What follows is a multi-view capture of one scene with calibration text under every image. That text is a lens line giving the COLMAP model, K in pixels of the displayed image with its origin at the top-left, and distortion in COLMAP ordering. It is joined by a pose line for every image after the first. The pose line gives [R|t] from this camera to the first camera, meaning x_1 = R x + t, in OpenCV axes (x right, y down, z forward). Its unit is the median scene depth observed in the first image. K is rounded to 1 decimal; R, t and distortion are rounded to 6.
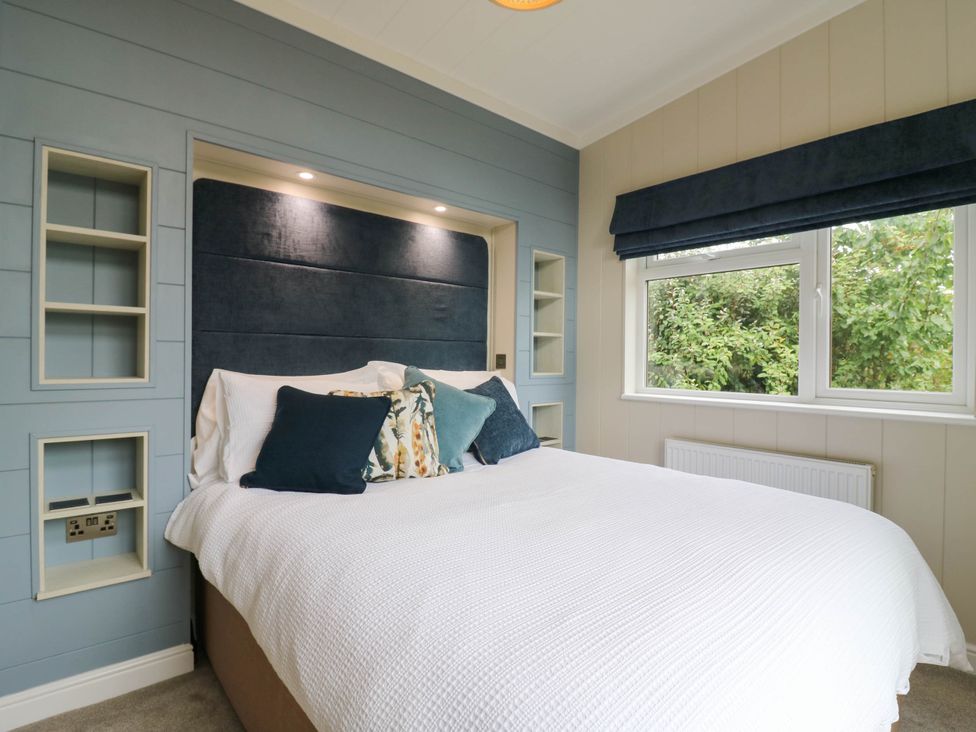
lens RADIAL K [[512.3, 0, 490.8], [0, 512.3, 357.6], [0, 0, 1]] dist [-0.004207, -0.011643]
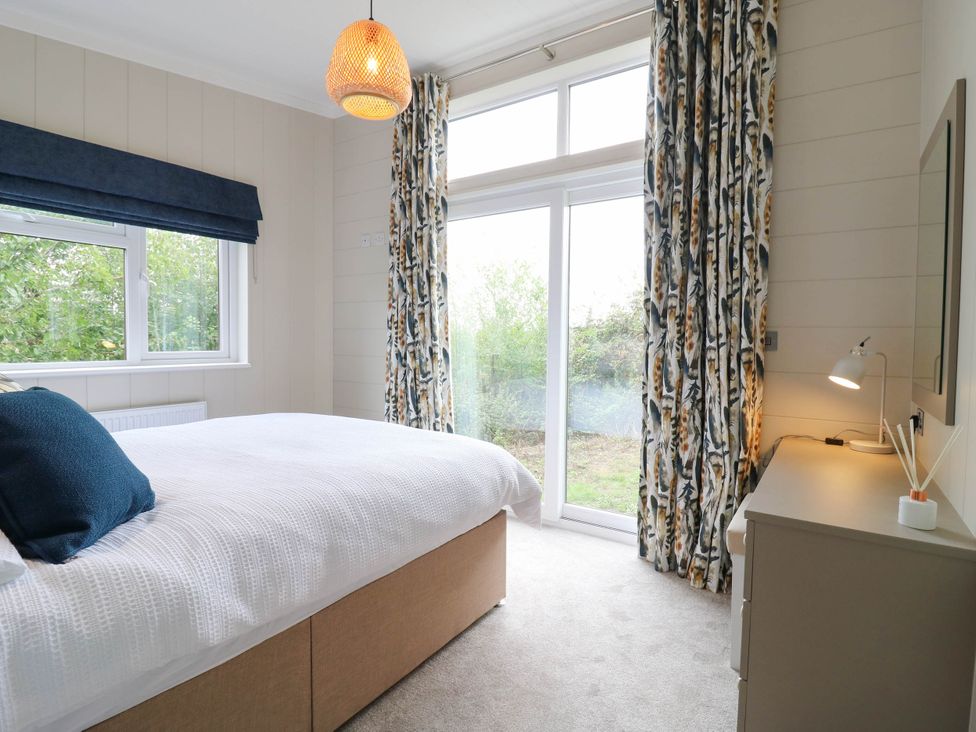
lens RADIAL K [[512.3, 0, 490.8], [0, 512.3, 357.6], [0, 0, 1]] dist [-0.004207, -0.011643]
pose [[-0.262529, -0.048131, 0.963723, -0.829794], [-0.010378, 0.998838, 0.047058, 0.003888], [-0.964868, 0.002352, -0.262723, 0.519333]]
